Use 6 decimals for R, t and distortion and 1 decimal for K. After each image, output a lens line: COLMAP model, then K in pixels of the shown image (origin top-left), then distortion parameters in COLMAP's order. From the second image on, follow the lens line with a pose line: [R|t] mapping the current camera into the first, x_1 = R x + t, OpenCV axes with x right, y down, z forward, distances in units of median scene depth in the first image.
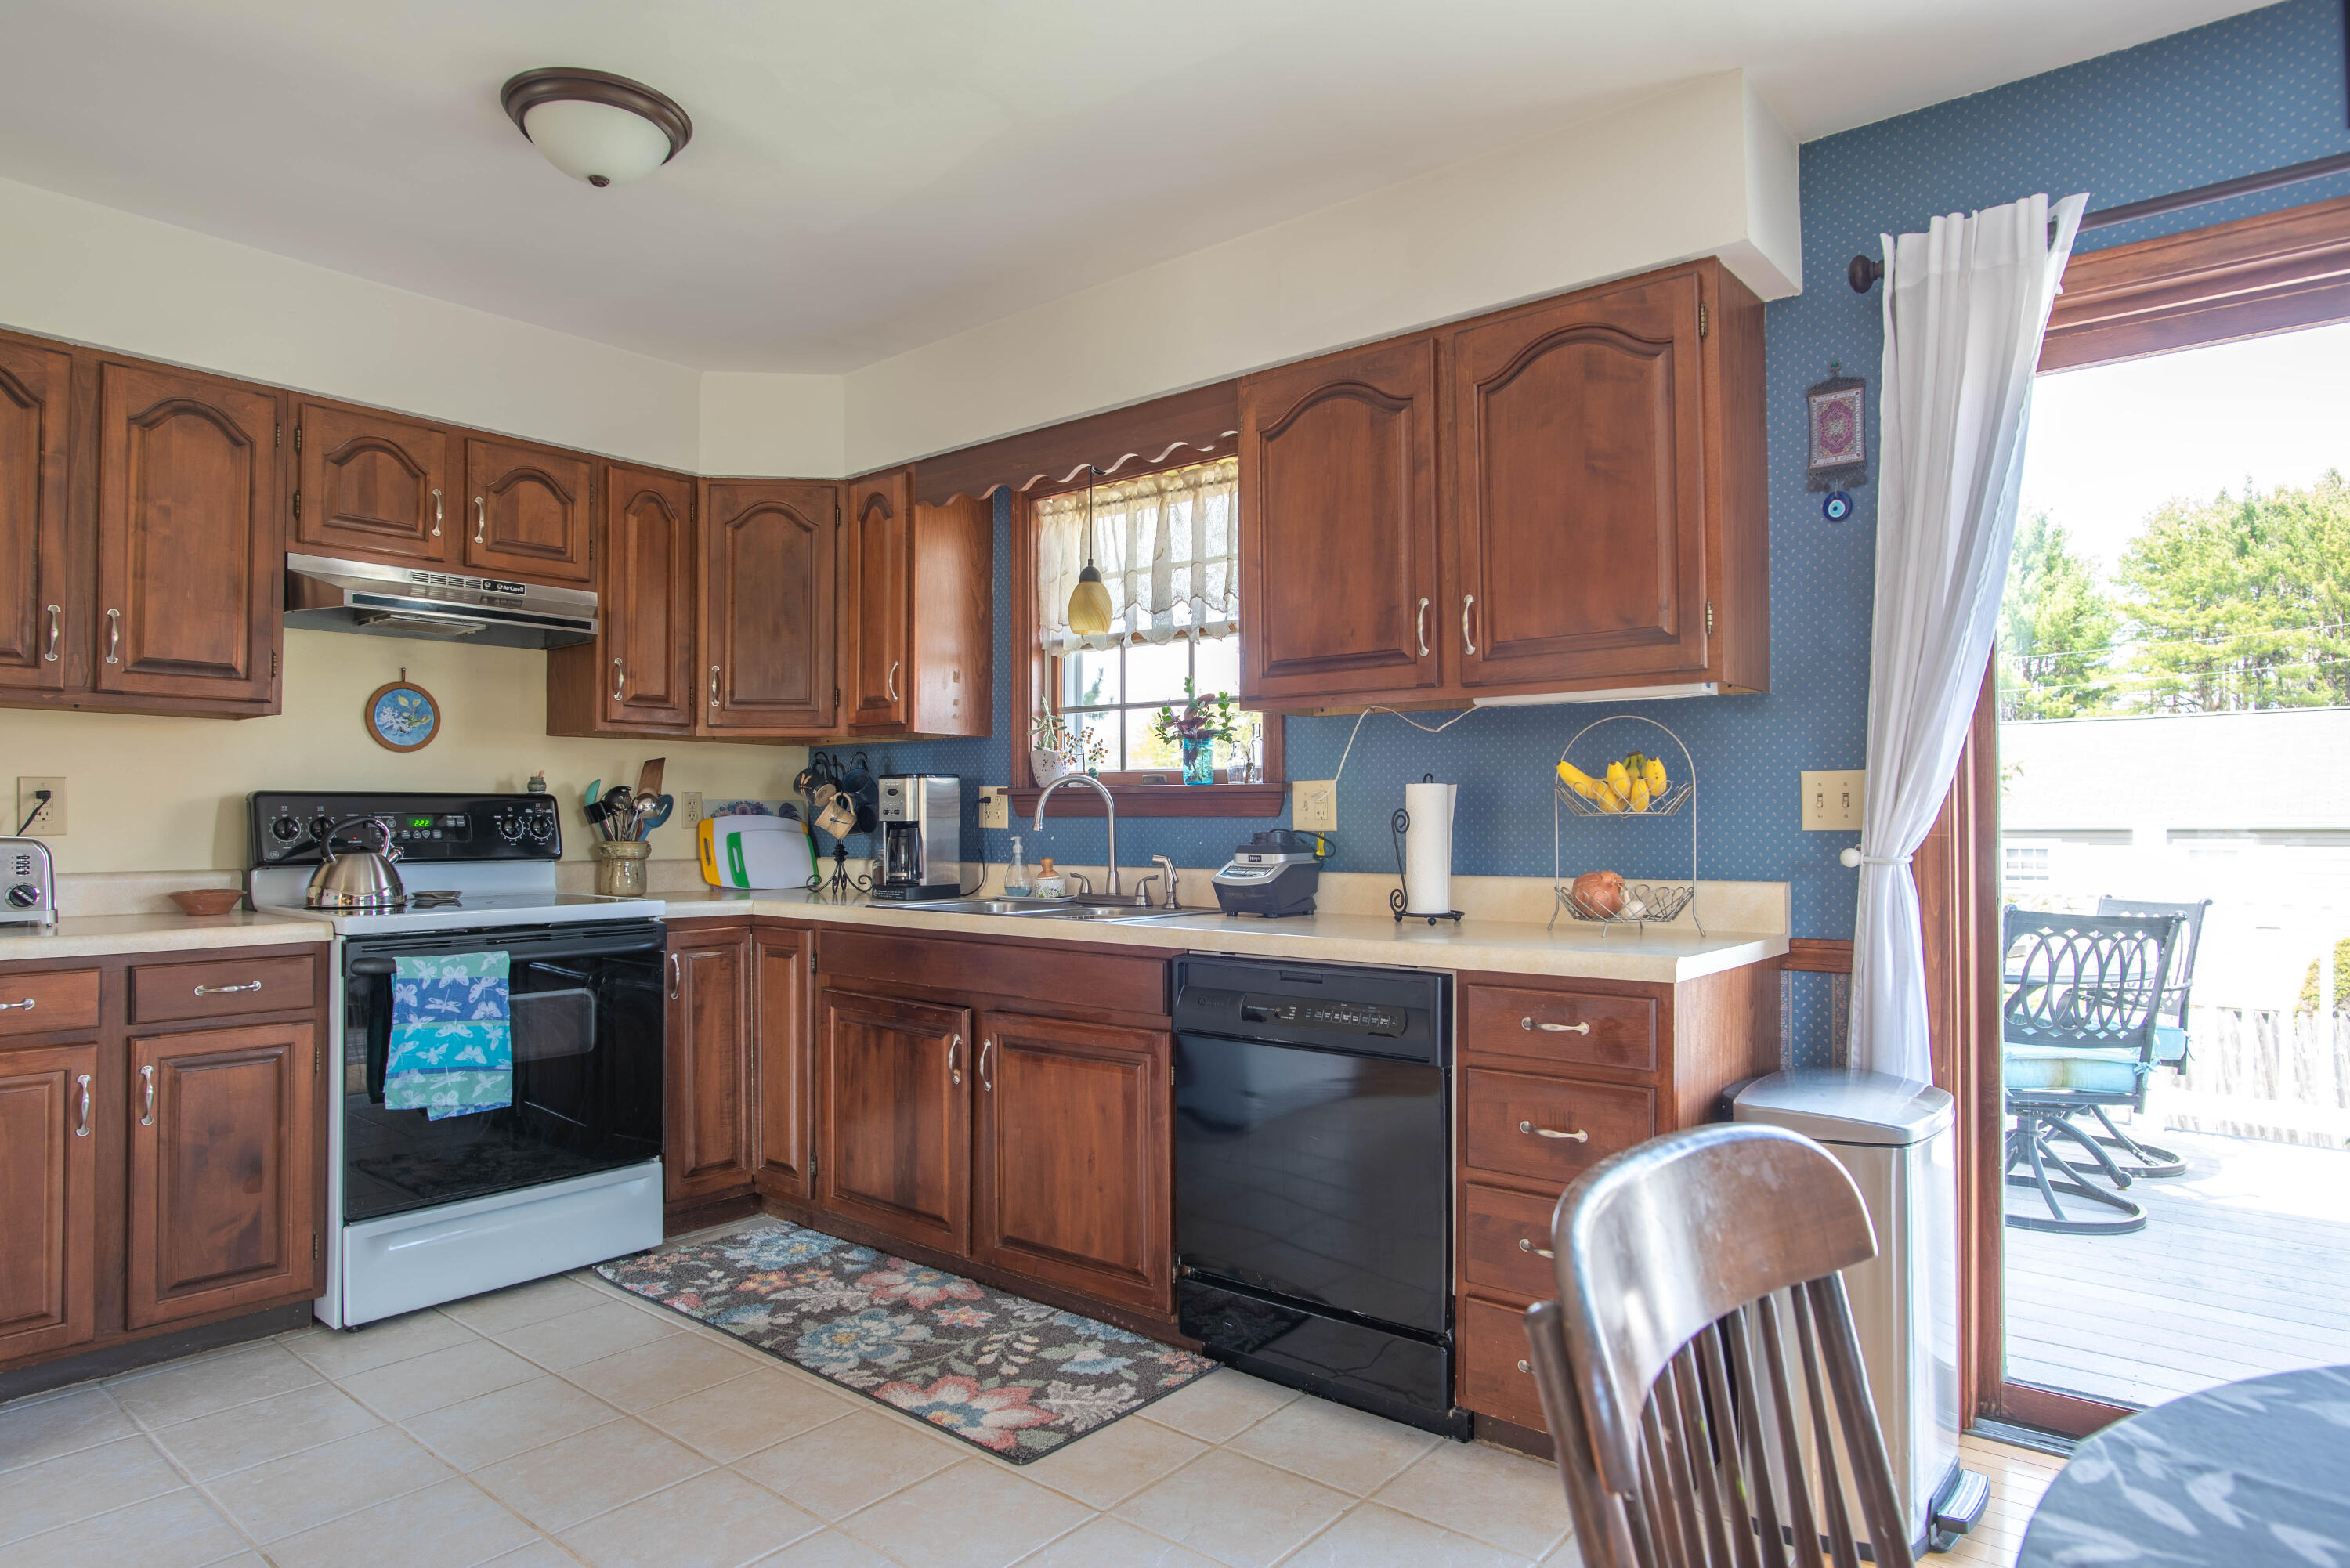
lens RADIAL K [[1352.1, 0, 1170.0], [0, 1352.1, 807.2], [0, 0, 1]] dist [-0.023572, 0.001834]
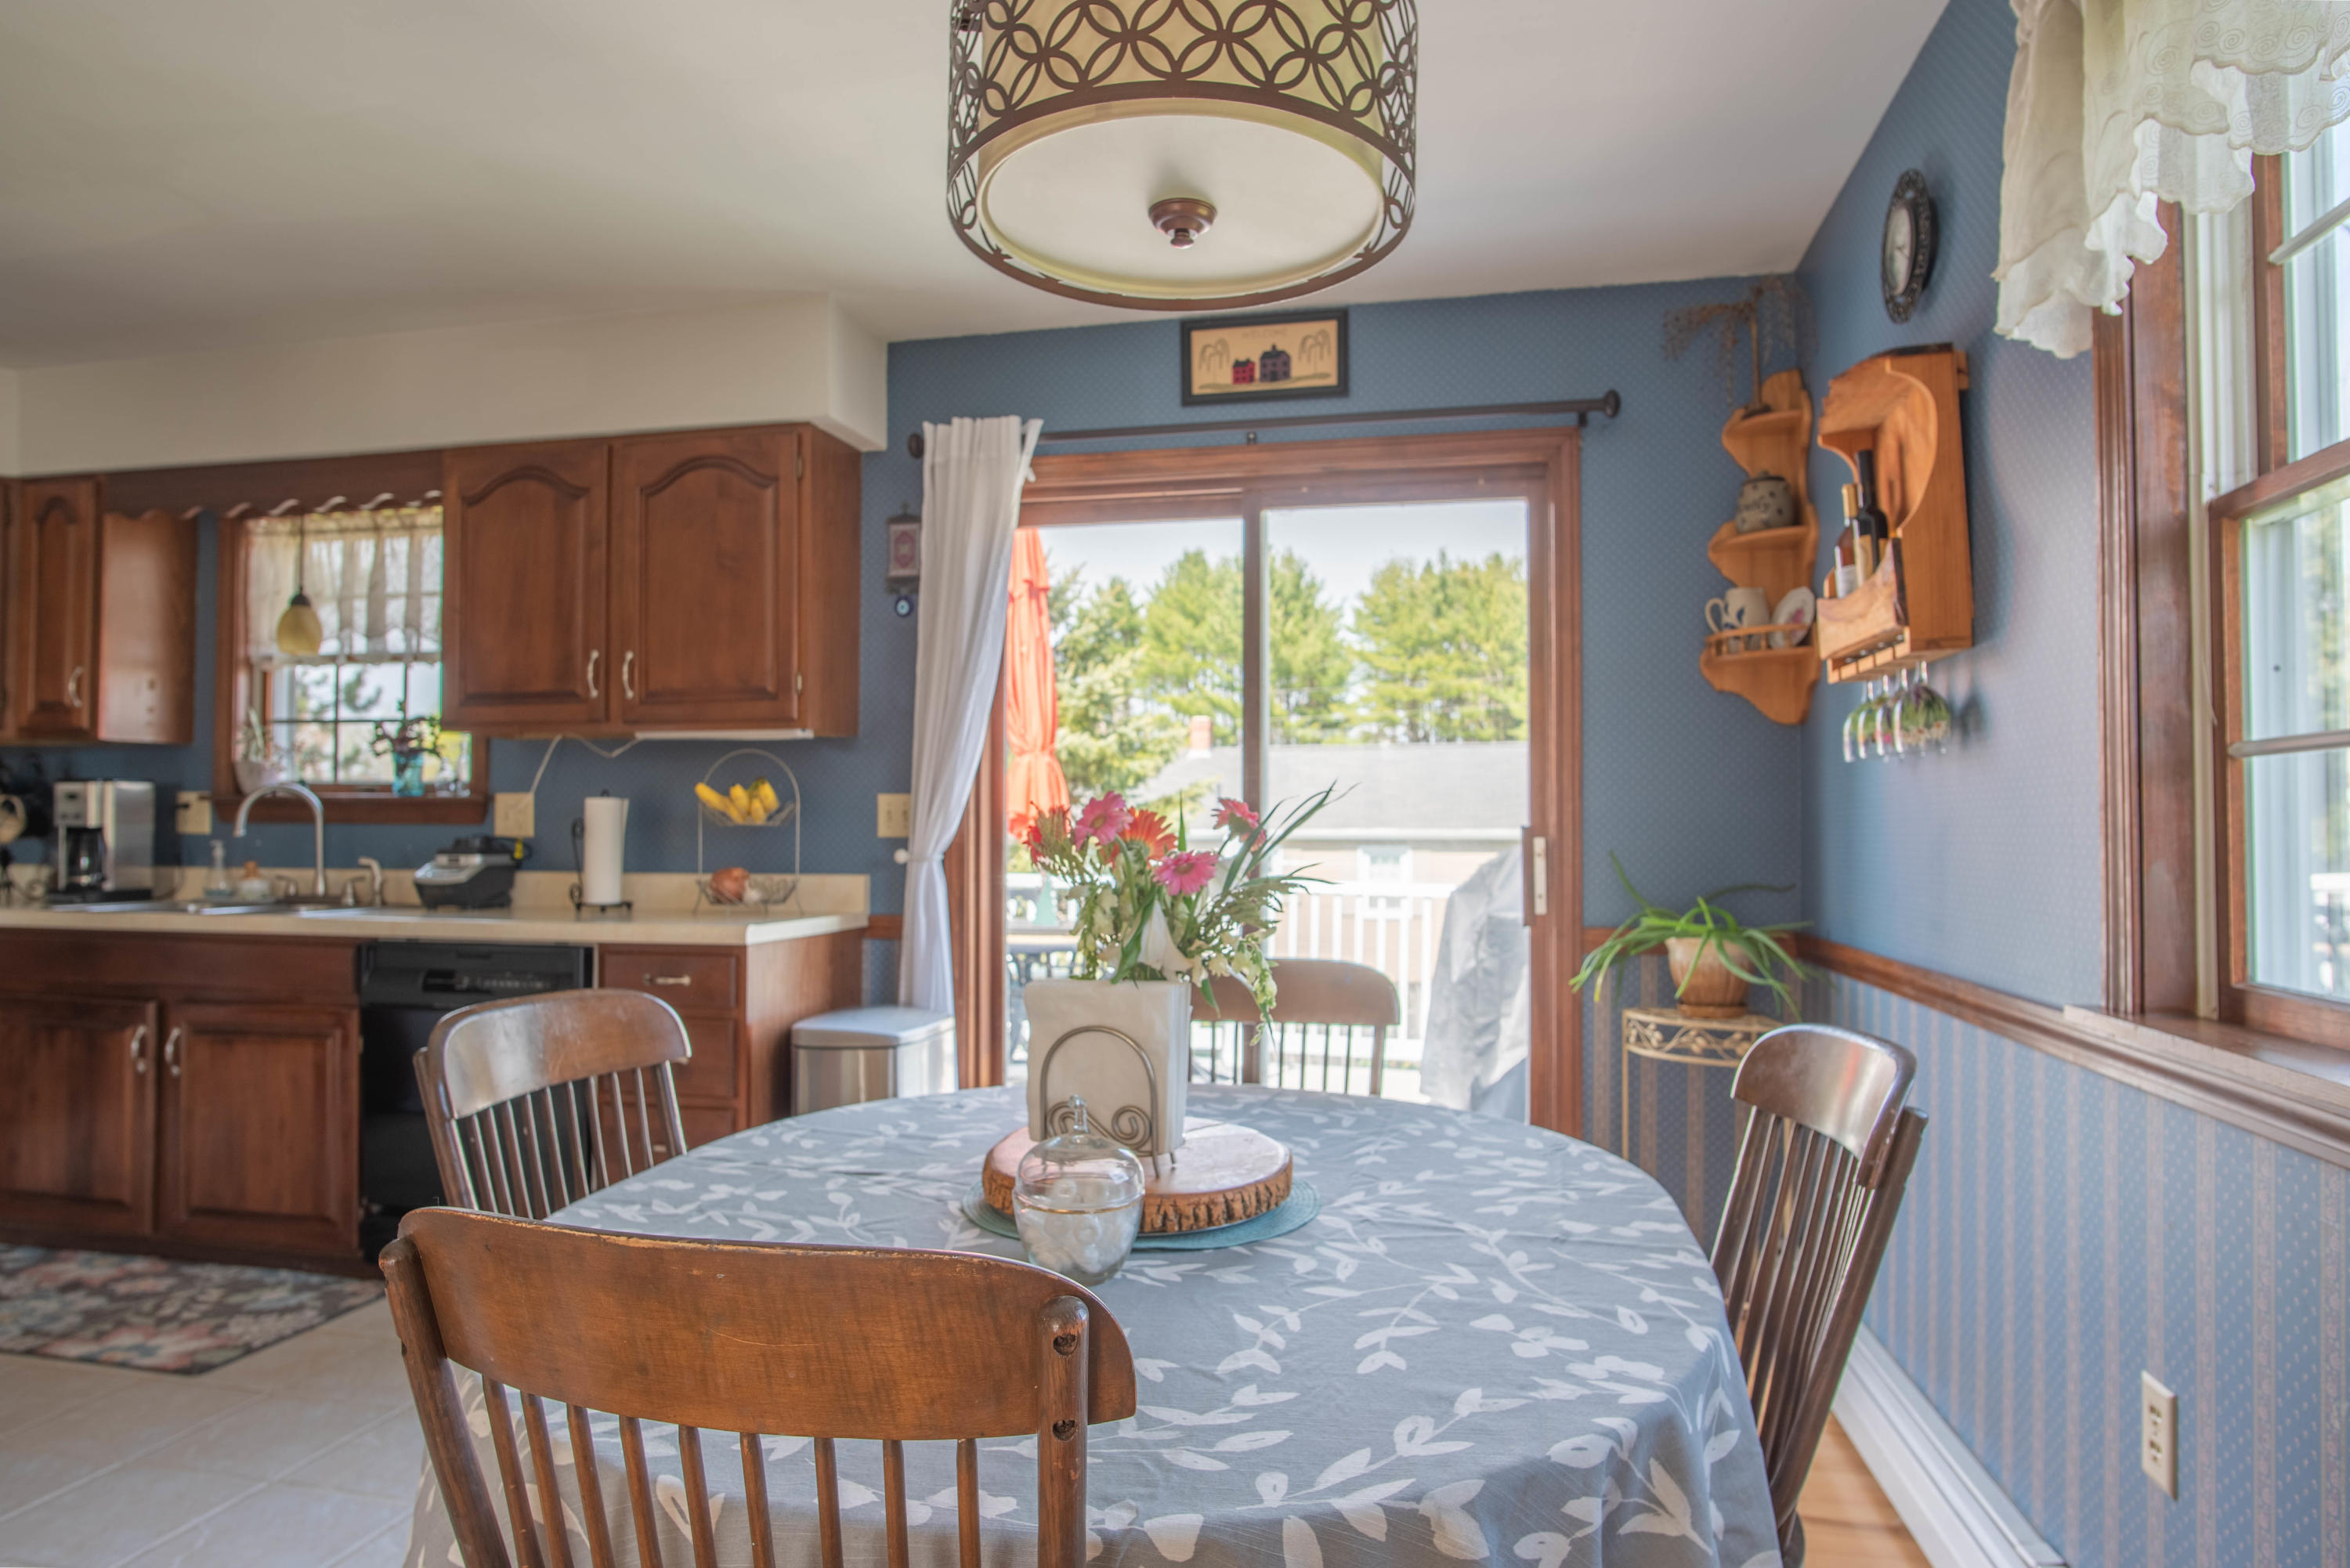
lens RADIAL K [[1379.5, 0, 1161.9], [0, 1379.5, 802.6], [0, 0, 1]] dist [-0.039894, 0.020363]
pose [[0.890447, 0.014277, 0.454863, 0.067661], [-0.010073, 0.999881, -0.011665, -0.003692], [-0.454976, 0.005805, 0.890485, -0.313298]]
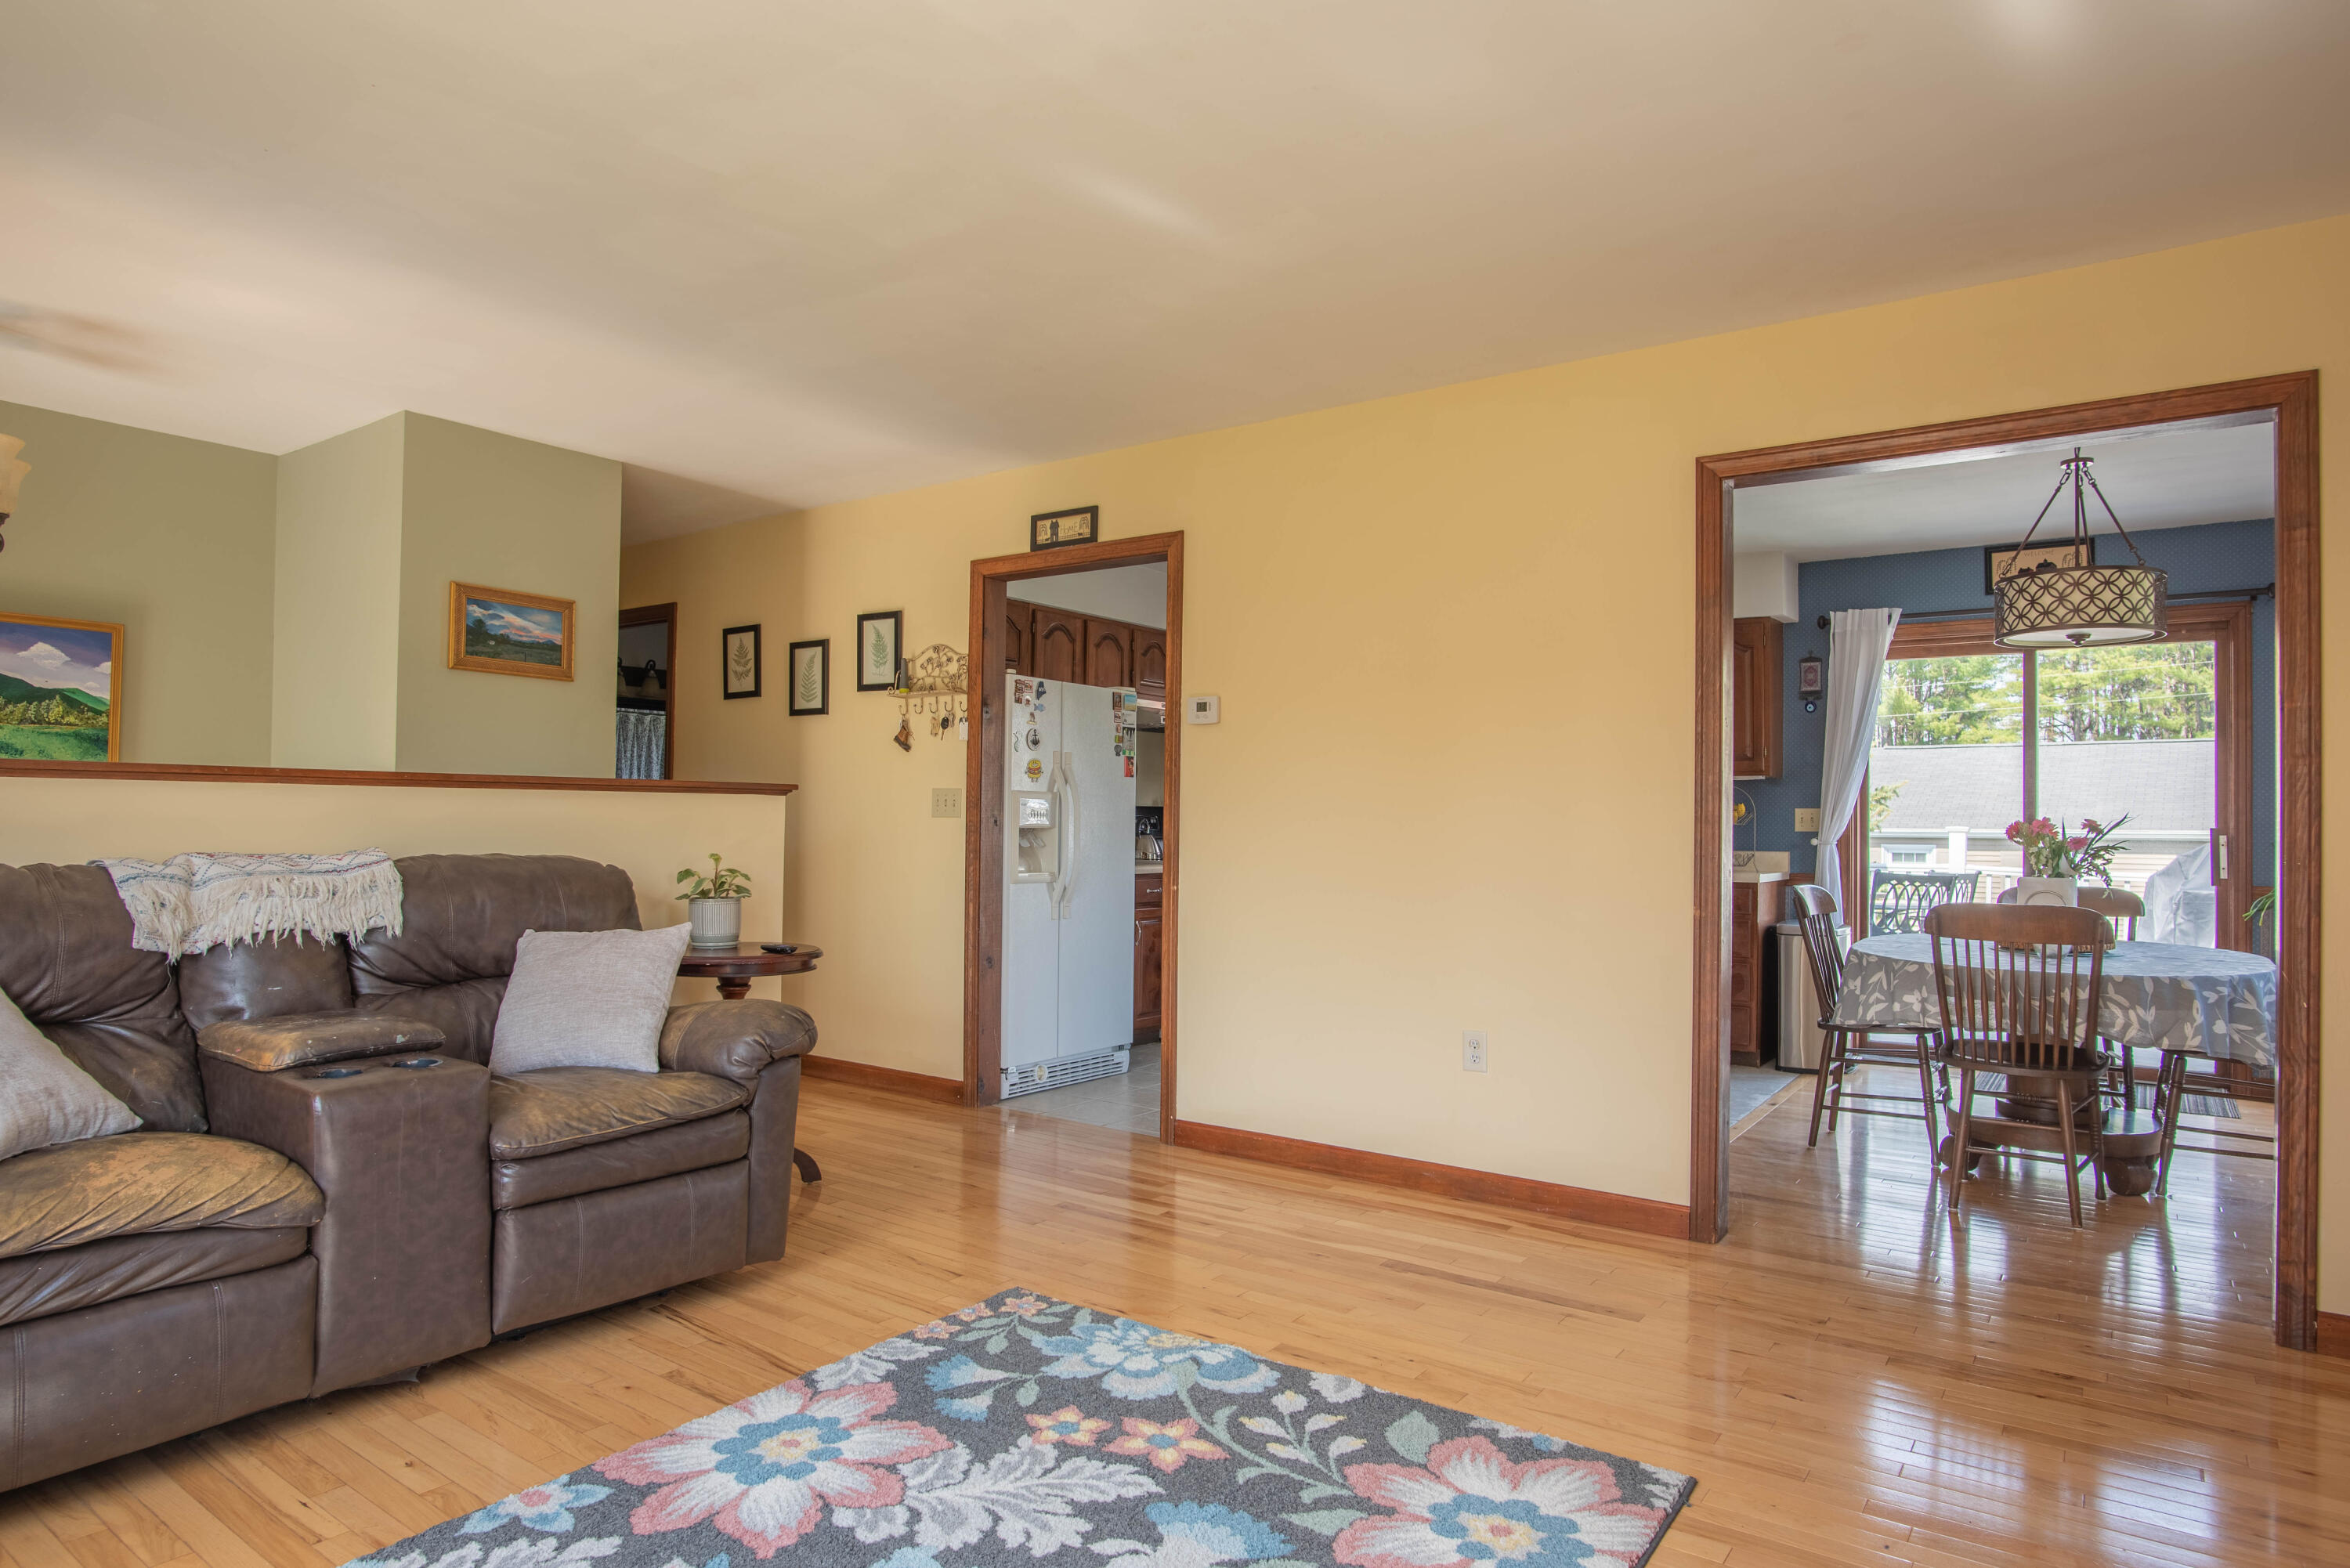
lens RADIAL K [[1352.1, 0, 1170.0], [0, 1352.1, 807.2], [0, 0, 1]] dist [-0.023572, 0.001834]
pose [[0.998107, 0.013731, 0.059953, -0.697306], [-0.013736, 0.999906, -0.000328, -0.009336], [-0.059952, -0.000496, 0.998201, -1.189161]]
